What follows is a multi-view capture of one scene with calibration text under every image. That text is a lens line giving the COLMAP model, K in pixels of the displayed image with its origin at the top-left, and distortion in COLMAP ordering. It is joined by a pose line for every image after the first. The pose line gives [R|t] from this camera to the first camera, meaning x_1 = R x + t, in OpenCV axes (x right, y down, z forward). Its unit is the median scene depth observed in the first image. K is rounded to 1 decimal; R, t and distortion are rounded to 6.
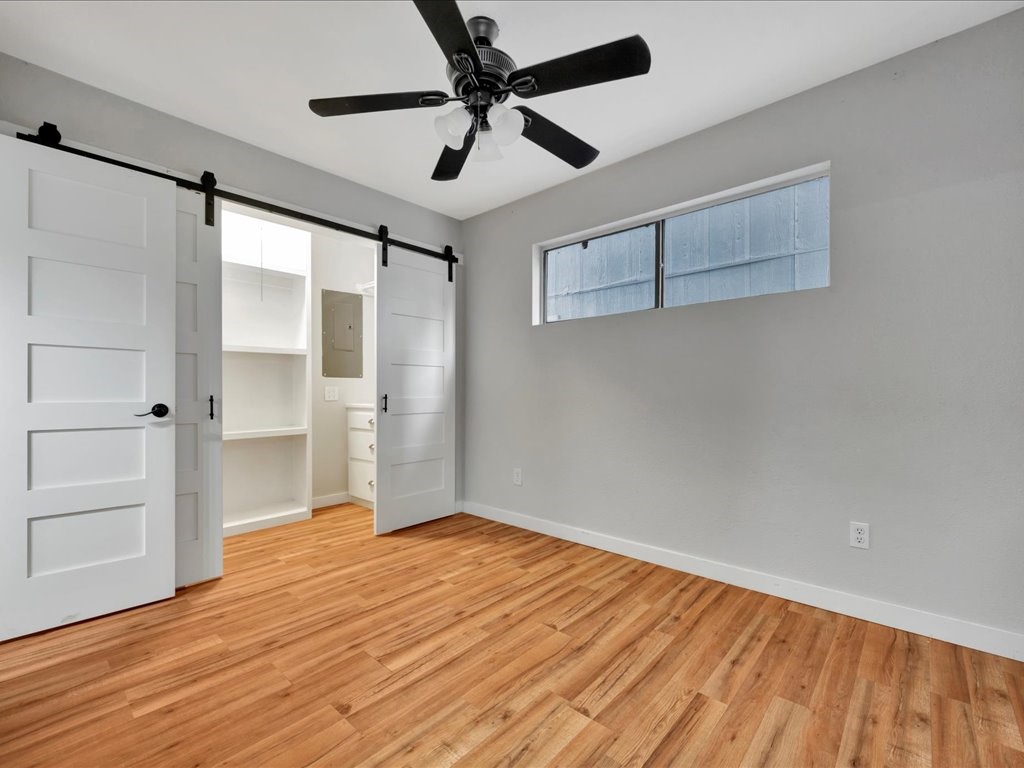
lens RADIAL K [[453.2, 0, 514.2], [0, 453.2, 389.5], [0, 0, 1]] dist [-0.000110, -0.000931]
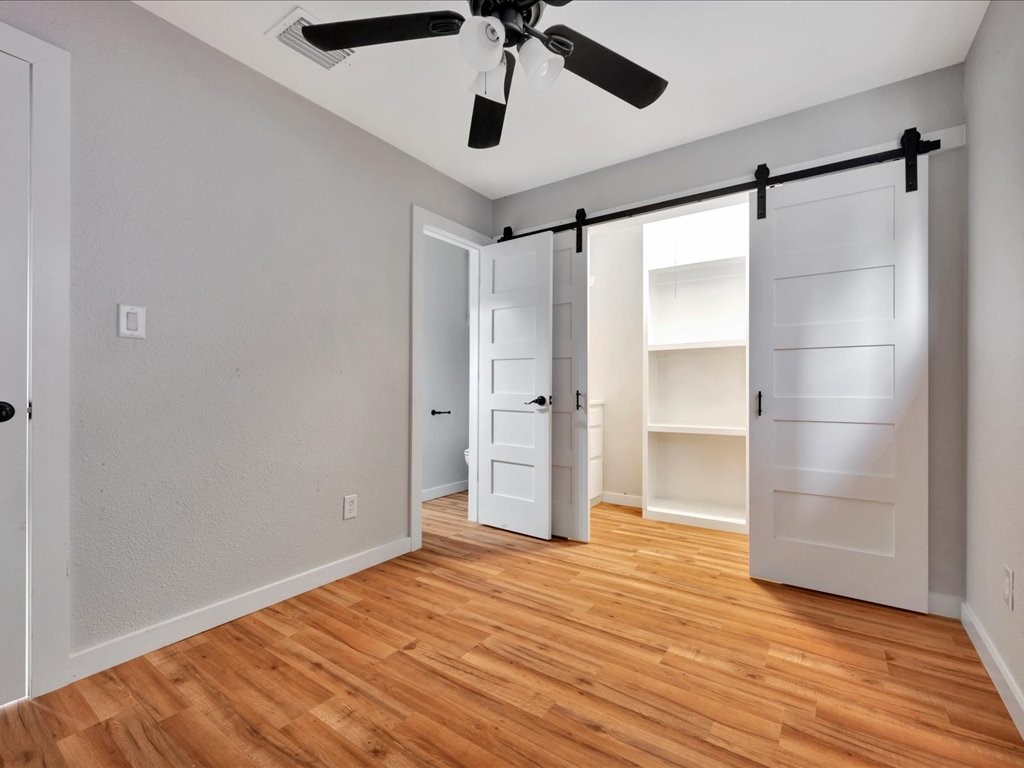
lens RADIAL K [[453.2, 0, 515.2], [0, 453.2, 382.8], [0, 0, 1]] dist [-0.000110, -0.000931]
pose [[0.131610, -0.007684, -0.991272, 0.563258], [0.001770, 0.999970, -0.007516, 0.001376], [0.991300, -0.000766, 0.131620, 0.717060]]
